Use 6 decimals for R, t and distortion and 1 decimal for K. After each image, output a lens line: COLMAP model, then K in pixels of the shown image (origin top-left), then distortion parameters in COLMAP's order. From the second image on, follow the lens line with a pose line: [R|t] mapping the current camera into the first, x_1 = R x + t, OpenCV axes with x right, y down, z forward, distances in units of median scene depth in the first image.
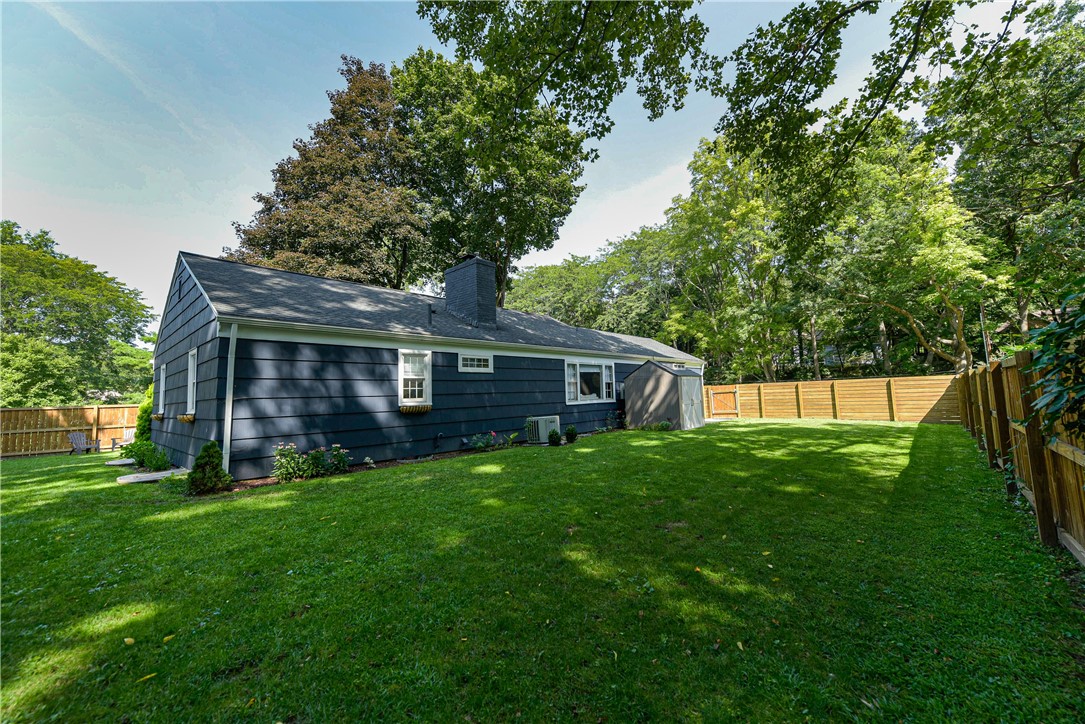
lens RADIAL K [[423.6, 0, 547.0], [0, 423.6, 363.4], [0, 0, 1]] dist [0.010700, 0.000201]
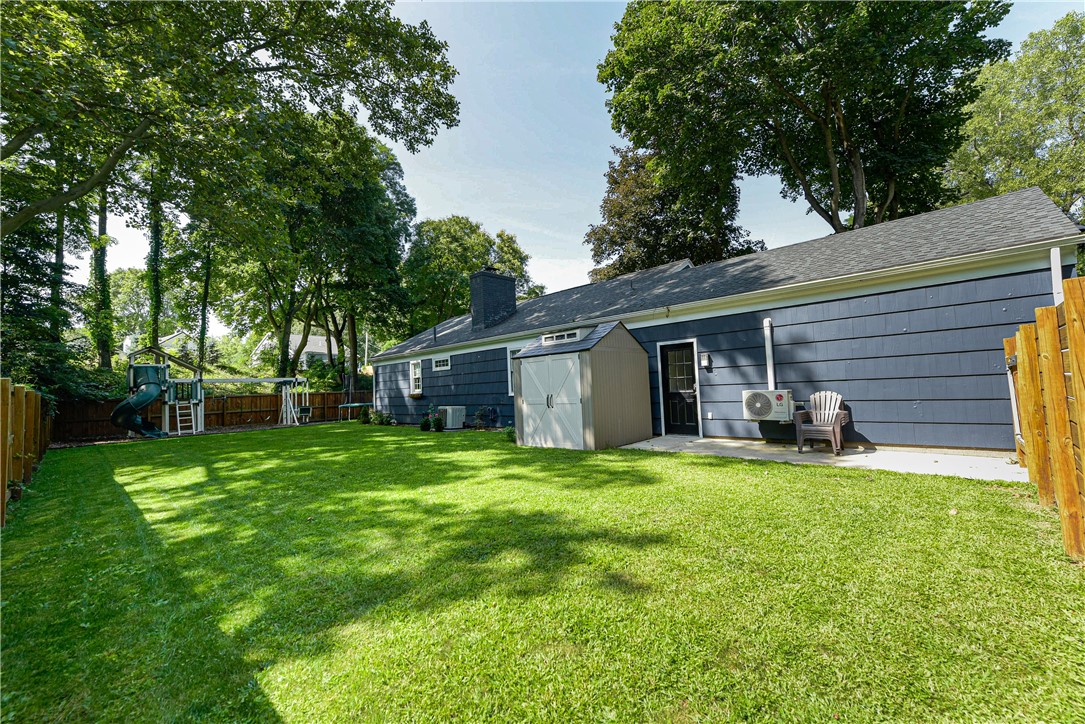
lens RADIAL K [[442.7, 0, 548.3], [0, 442.7, 361.5], [0, 0, 1]] dist [0.011785, 0.000111]
pose [[-0.039098, -0.033889, -0.998661, 1.268683], [0.113073, 0.992855, -0.038119, 0.087661], [0.992817, -0.114412, -0.034987, 1.416168]]
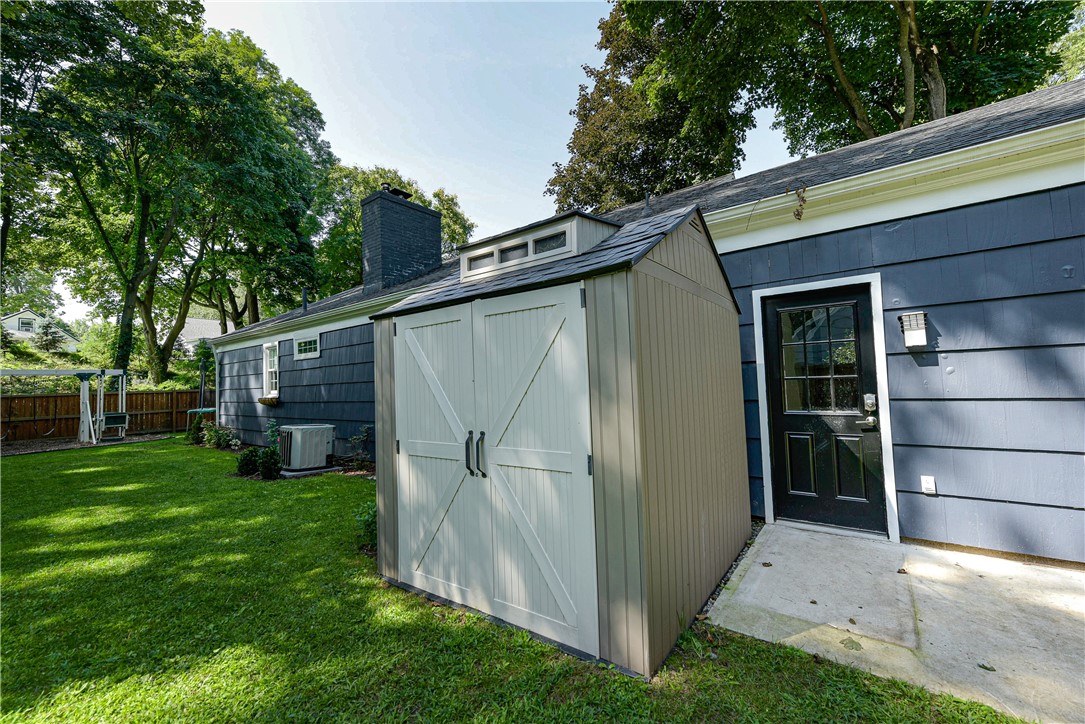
lens RADIAL K [[460.0, 0, 542.5], [0, 460.0, 362.0], [0, 0, 1]] dist [-0.000732, -0.000047]
pose [[0.057440, -0.022587, -0.998093, 0.731987], [0.101494, 0.994696, -0.016669, 0.087642], [0.993177, -0.100343, 0.059428, 1.408030]]
